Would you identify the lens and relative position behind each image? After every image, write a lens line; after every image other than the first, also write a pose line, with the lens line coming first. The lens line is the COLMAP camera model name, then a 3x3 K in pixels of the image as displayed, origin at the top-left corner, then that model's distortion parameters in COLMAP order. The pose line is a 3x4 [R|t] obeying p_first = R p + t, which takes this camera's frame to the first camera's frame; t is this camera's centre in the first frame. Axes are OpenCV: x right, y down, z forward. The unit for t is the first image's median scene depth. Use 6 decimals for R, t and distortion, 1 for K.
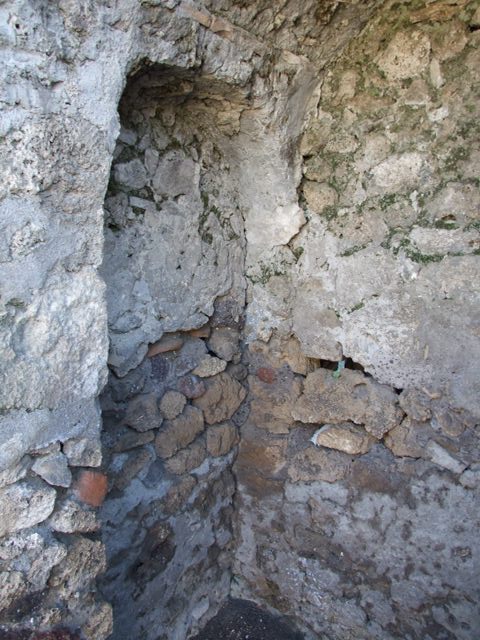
lens RADIAL K [[520.4, 0, 235.3], [0, 520.4, 320.9], [0, 0, 1]] dist [-0.051738, 0.053085]
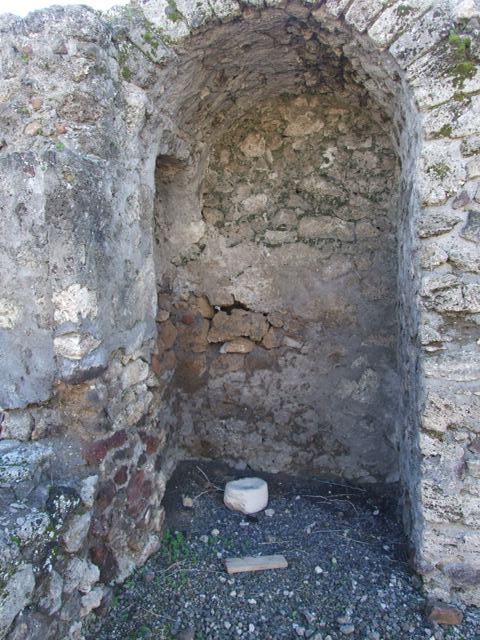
lens RADIAL K [[520.4, 0, 242.9], [0, 520.4, 320.1], [0, 0, 1]] dist [-0.051738, 0.053085]
pose [[0.887802, -0.109007, 0.447130, -0.638764], [0.113469, 0.993398, 0.016884, 0.113030], [-0.446018, 0.035746, 0.894310, -0.710784]]
